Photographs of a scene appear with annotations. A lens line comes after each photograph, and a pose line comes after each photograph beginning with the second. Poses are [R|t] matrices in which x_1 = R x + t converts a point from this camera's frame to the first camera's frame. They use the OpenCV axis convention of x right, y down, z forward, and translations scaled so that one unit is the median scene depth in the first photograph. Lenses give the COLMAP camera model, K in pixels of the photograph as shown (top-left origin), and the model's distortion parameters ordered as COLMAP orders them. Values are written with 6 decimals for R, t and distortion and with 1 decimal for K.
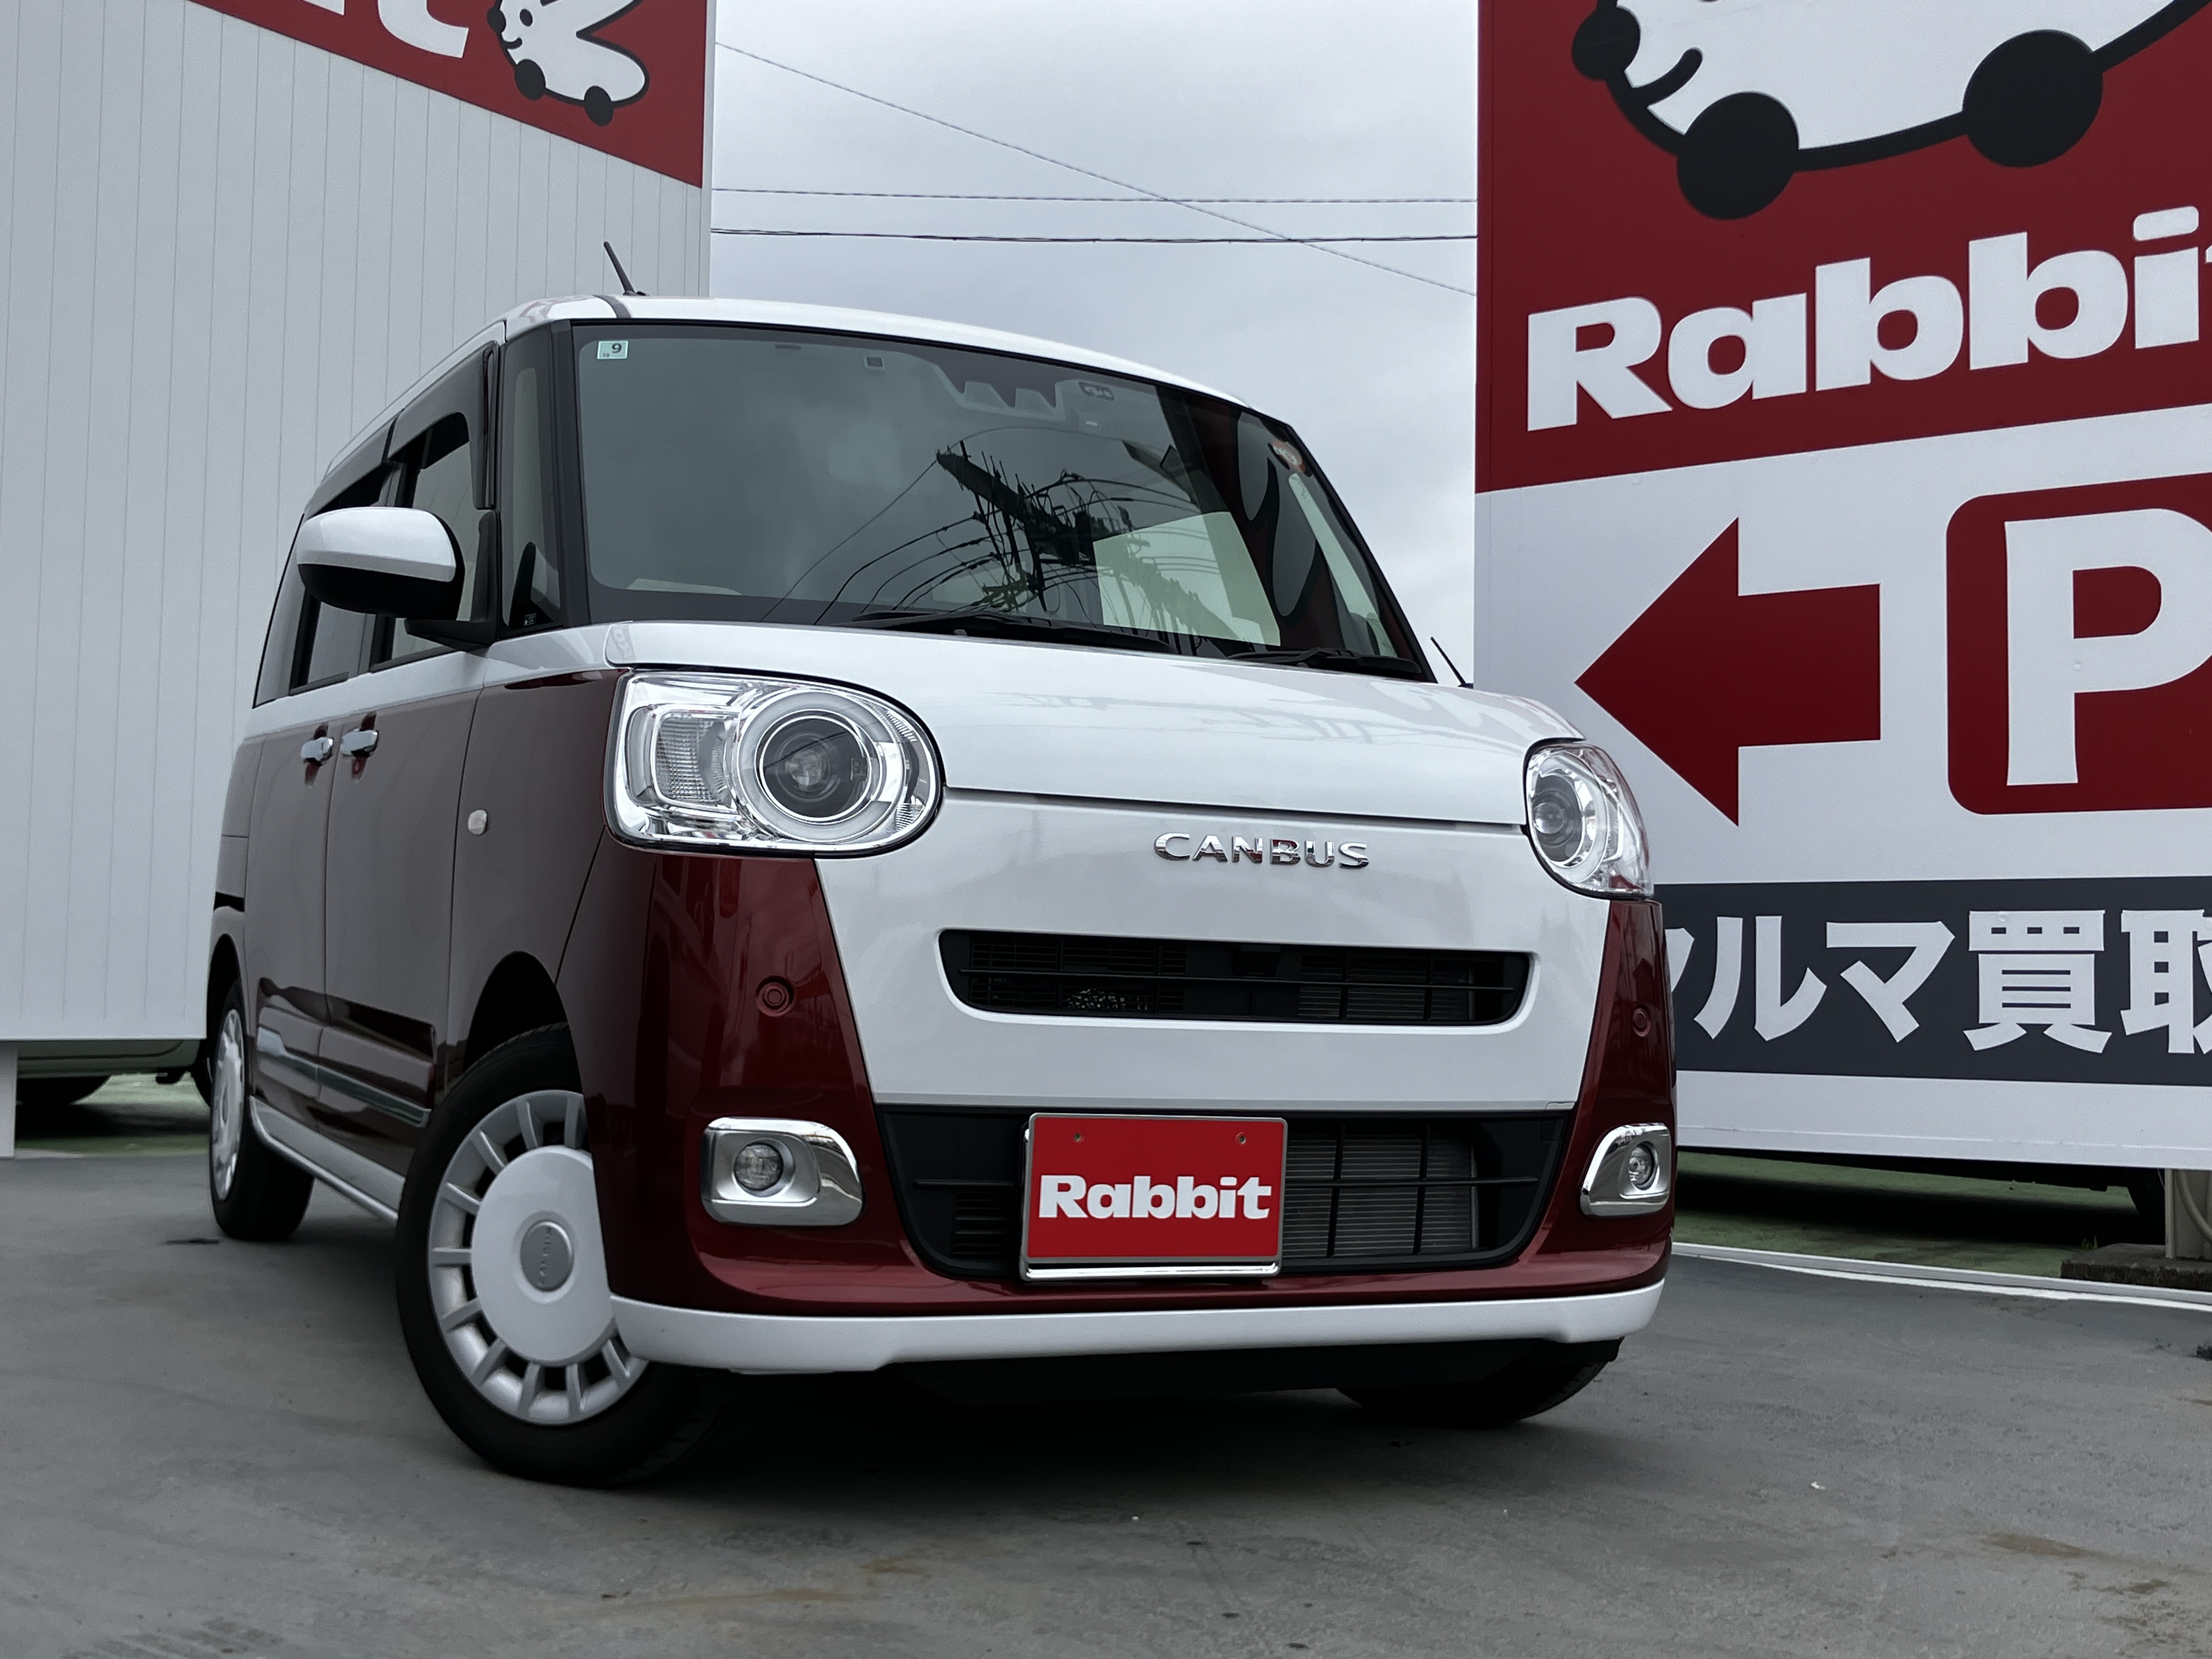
lens RADIAL K [[2591.4, 0, 1094.9], [0, 2591.4, 861.7], [0, 0, 1]] dist [0.075477, -0.259124]
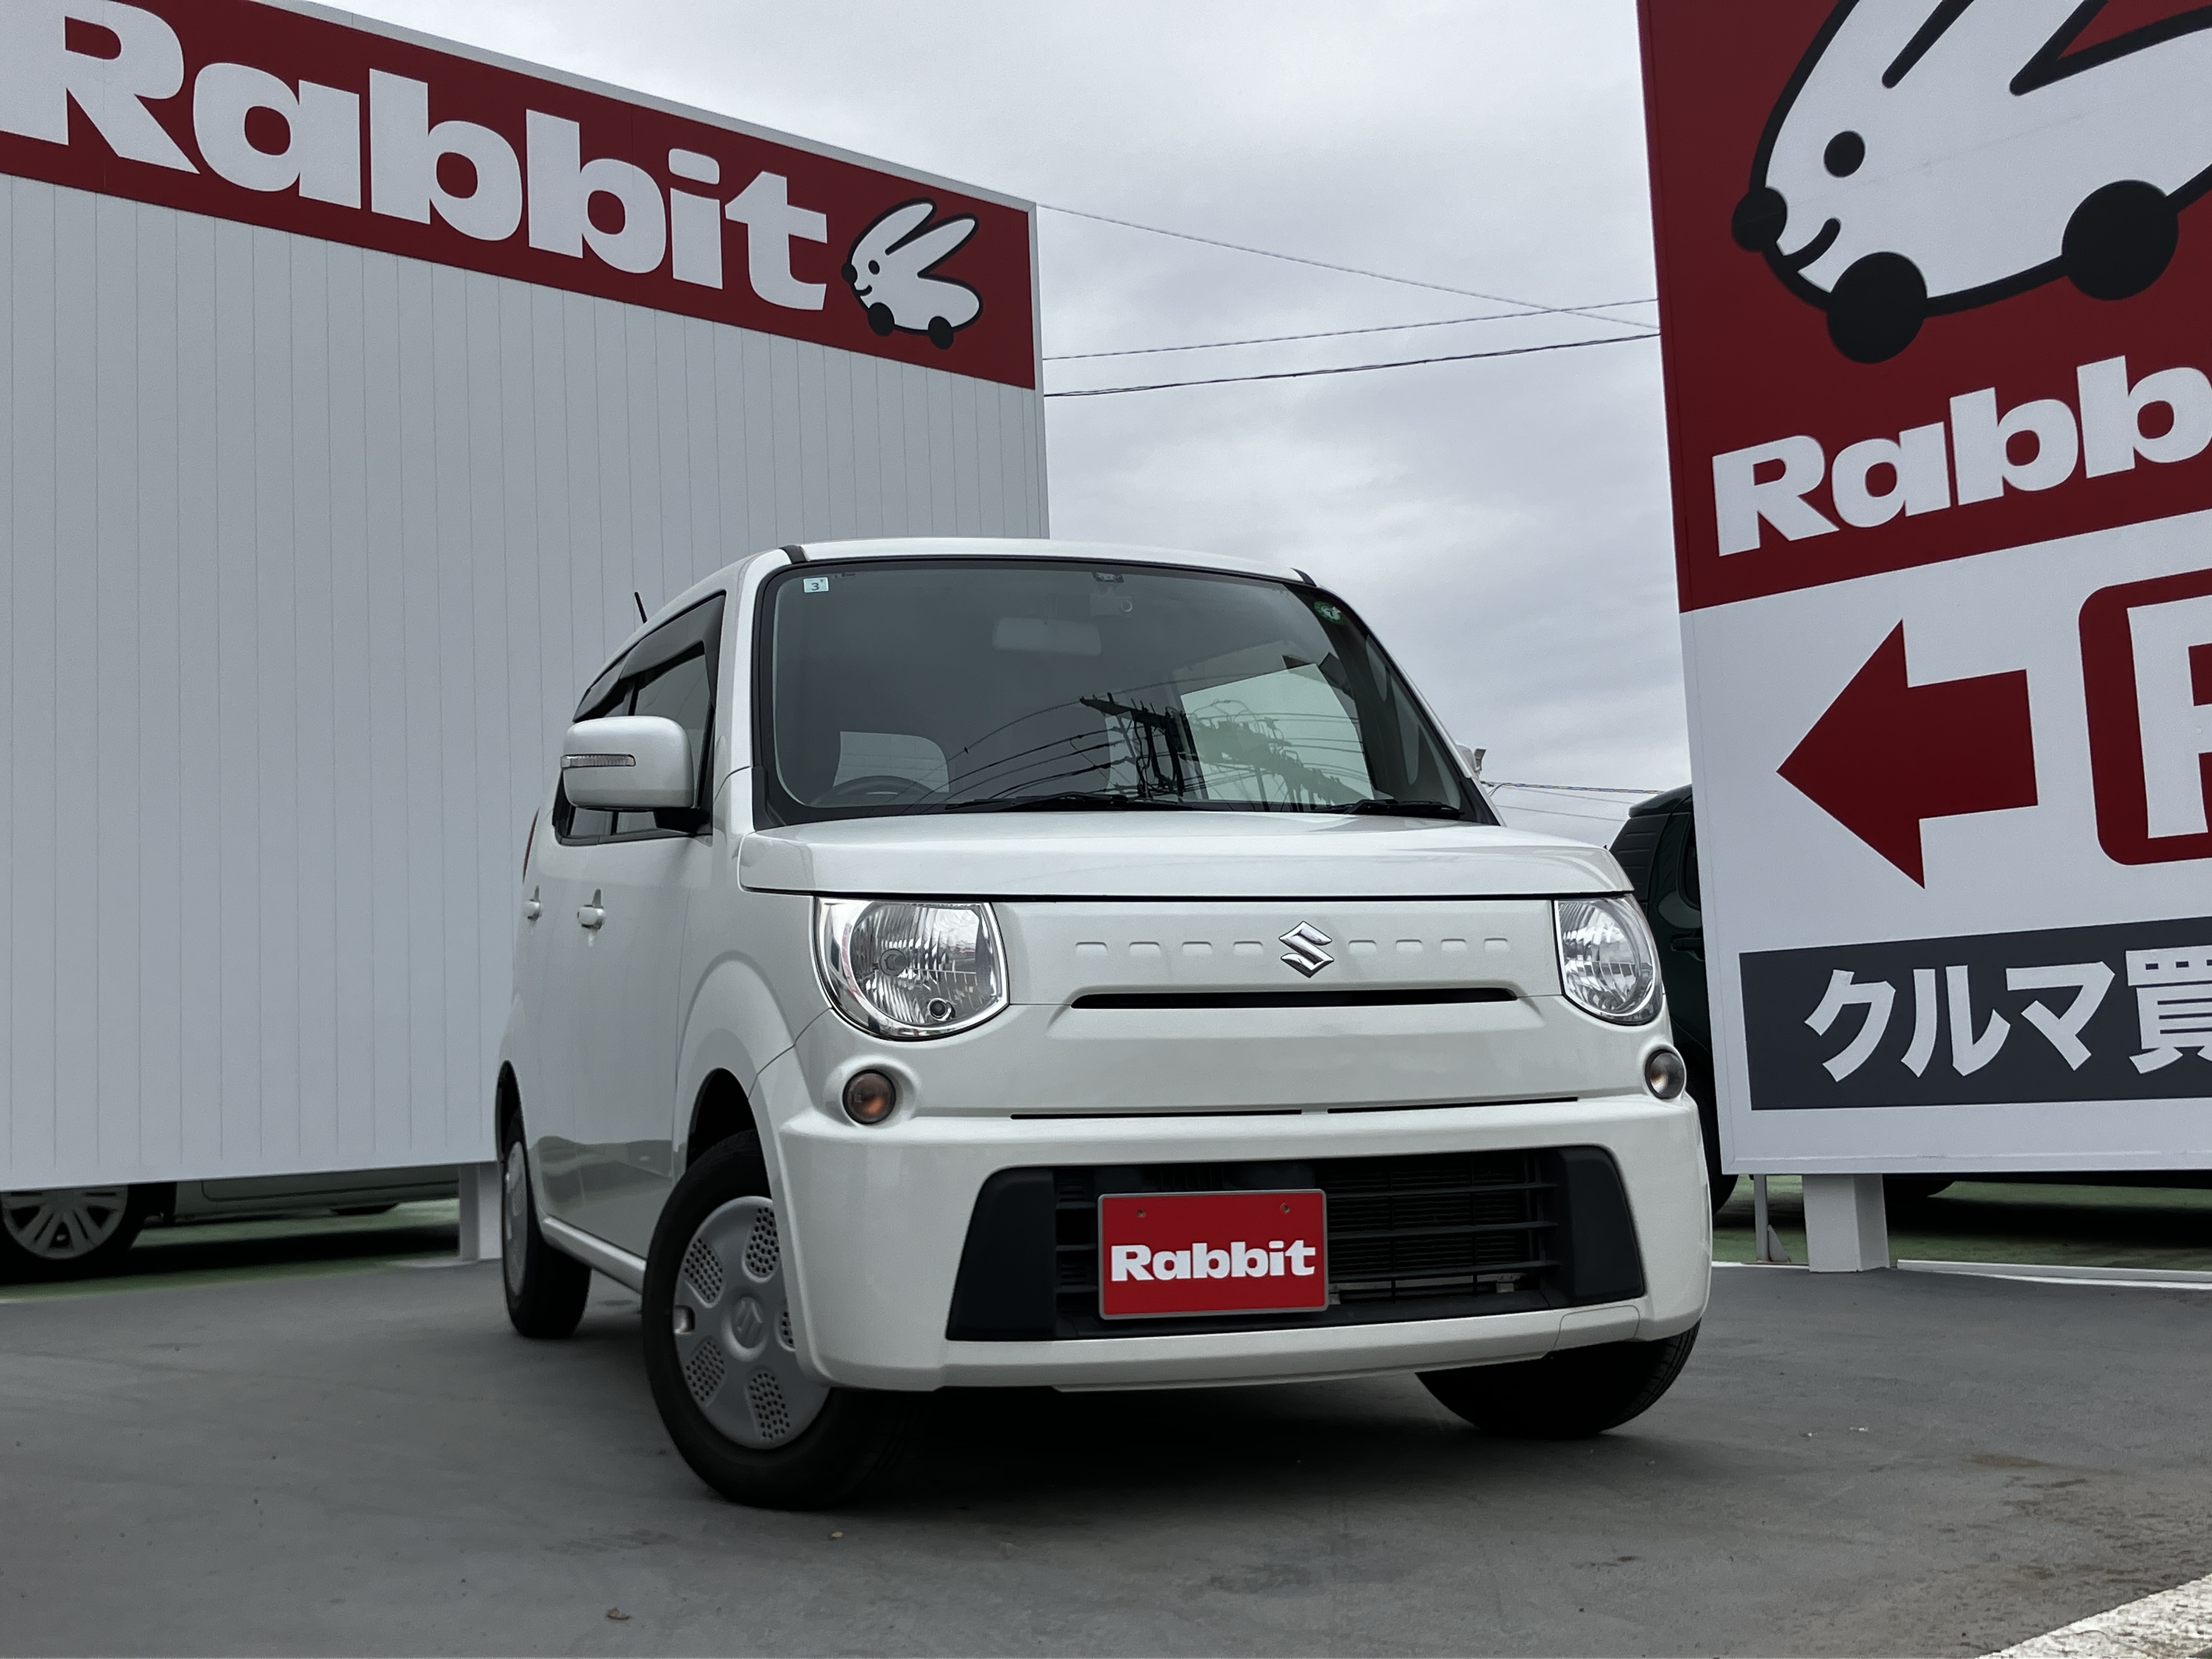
lens RADIAL K [[2557.9, 0, 1111.5], [0, 2557.9, 830.9], [0, 0, 1]] dist [0.057975, -0.233431]
pose [[0.983608, -0.076740, -0.163174, 0.084220], [0.069732, 0.996398, -0.048259, -0.009651], [0.166290, 0.036090, 0.985416, -0.171010]]
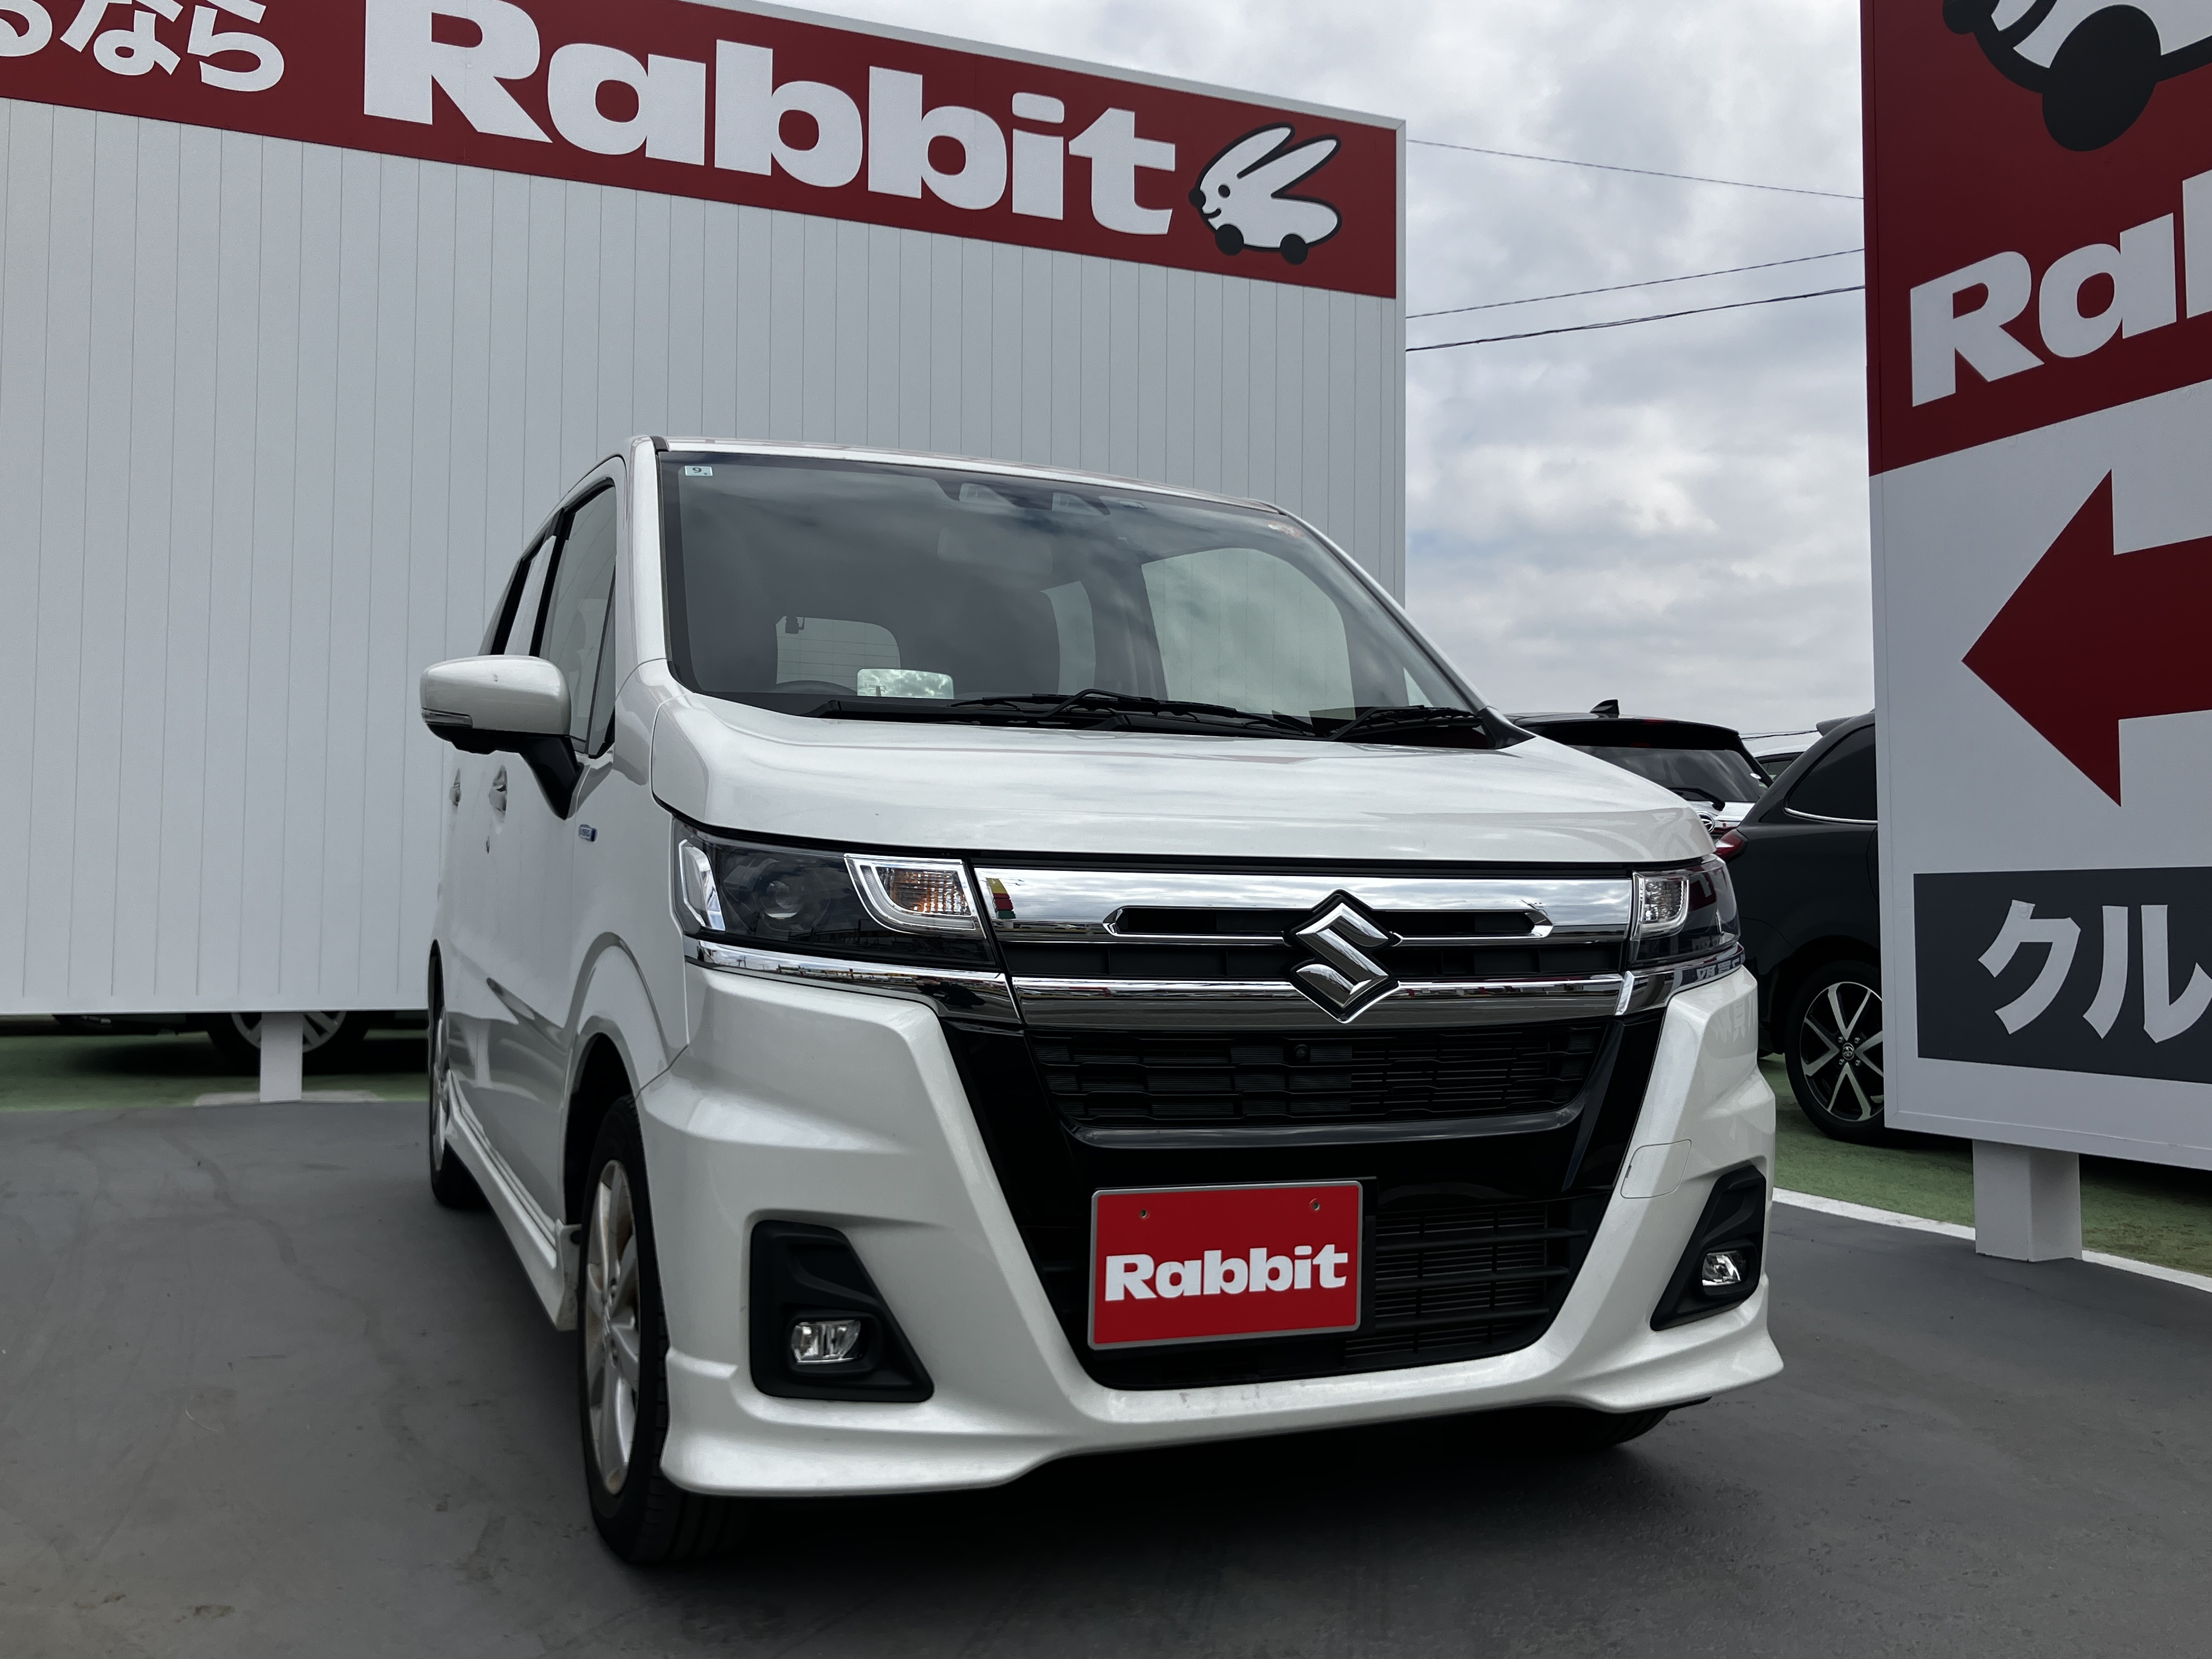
lens RADIAL K [[1935.2, 0, 1075.9], [0, 1935.2, 825.0], [0, 0, 1]] dist [-0.009502, 0.028909]
pose [[0.852241, -0.036323, -0.521886, 0.294947], [0.036680, 0.999280, -0.009651, -0.014347], [0.521861, -0.010918, 0.852961, 0.231891]]
